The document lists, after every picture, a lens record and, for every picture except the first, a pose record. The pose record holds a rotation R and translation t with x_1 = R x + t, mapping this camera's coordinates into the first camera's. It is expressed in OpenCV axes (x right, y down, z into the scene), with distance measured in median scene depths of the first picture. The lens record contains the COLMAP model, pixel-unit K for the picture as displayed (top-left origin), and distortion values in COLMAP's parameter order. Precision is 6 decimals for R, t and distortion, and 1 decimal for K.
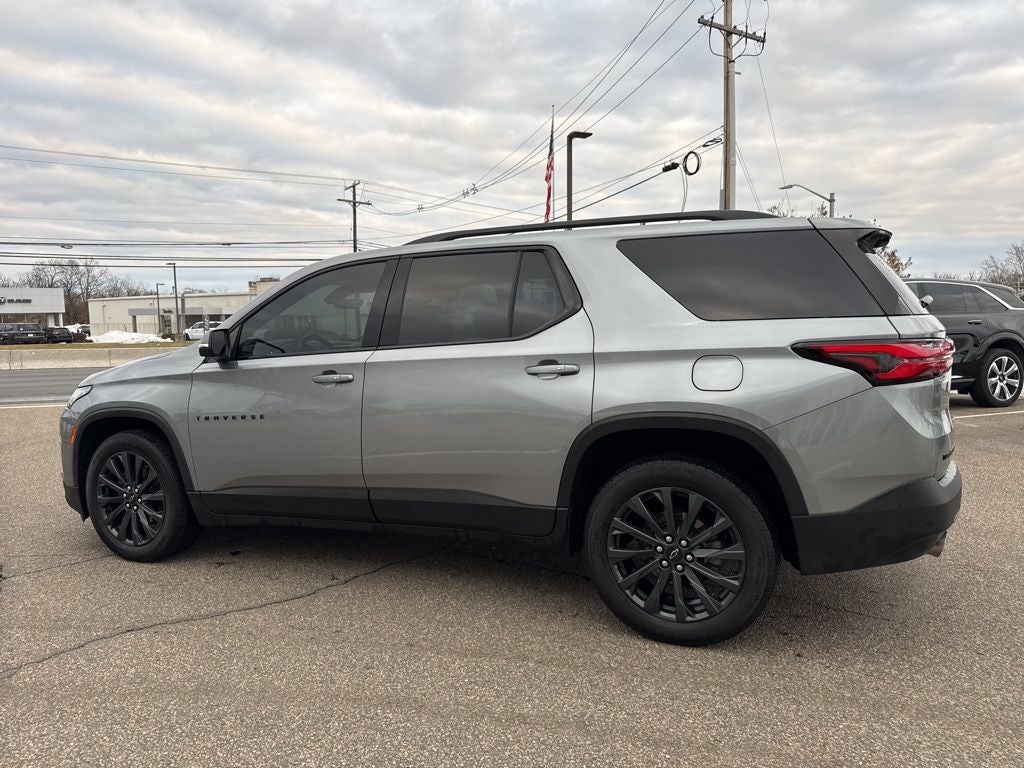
lens RADIAL K [[720.9, 0, 512.0], [0, 720.9, 384.0], [0, 0, 1]] dist [0.075962, -0.108383]
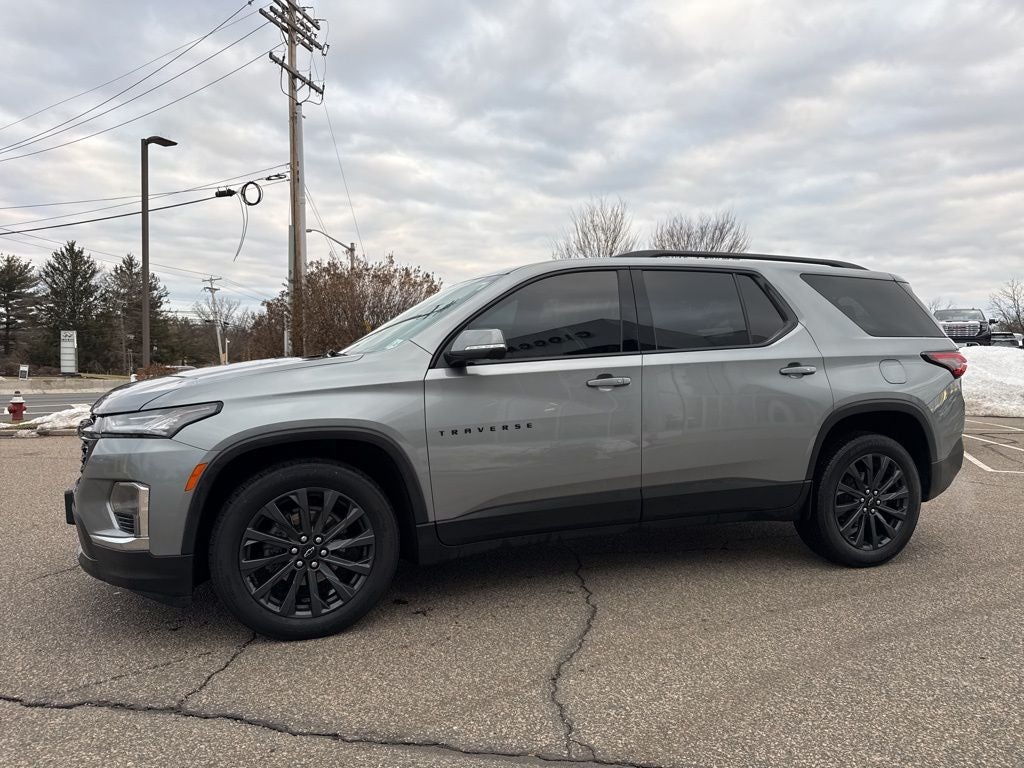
lens RADIAL K [[720.9, 0, 512.0], [0, 720.9, 384.0], [0, 0, 1]] dist [0.075962, -0.108383]
pose [[0.726303, -0.004015, 0.687363, -1.031256], [0.041642, 0.998403, -0.038170, 0.027681], [-0.686113, 0.056346, 0.725310, 0.366141]]
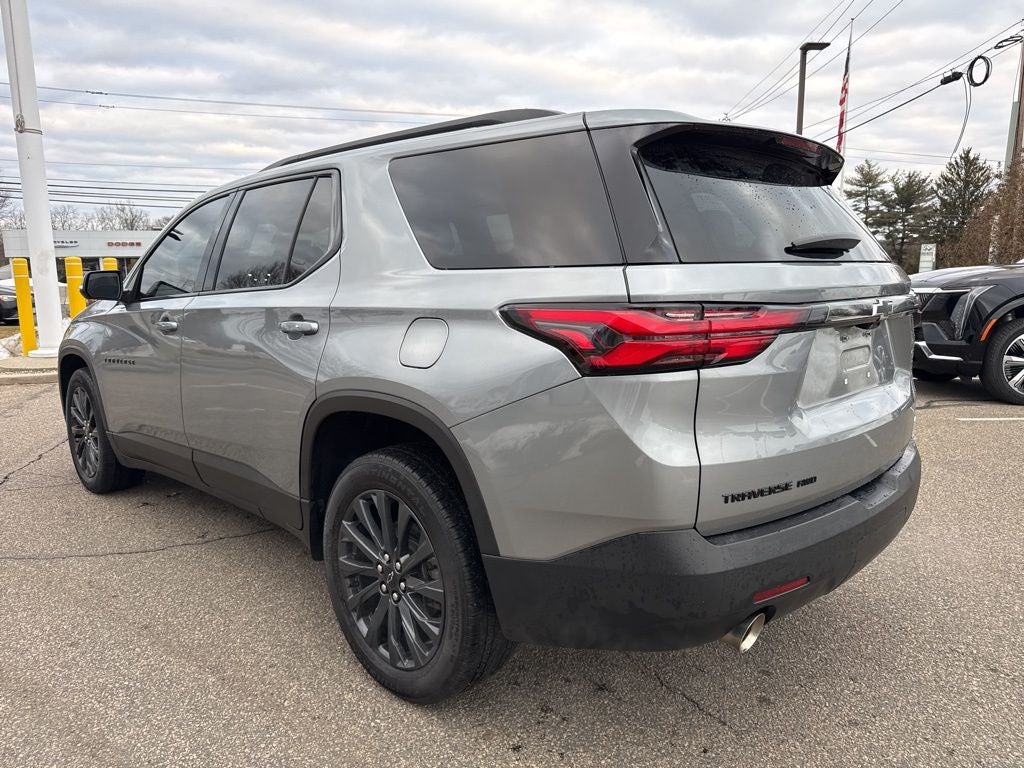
lens RADIAL K [[725.3, 0, 510.6], [0, 725.3, 381.1], [0, 0, 1]] dist [0.041618, -0.048941]
pose [[0.929196, 0.069480, -0.362998, 0.499641], [-0.044014, 0.995984, 0.077970, -0.029464], [0.366957, -0.056473, 0.928522, 0.290453]]
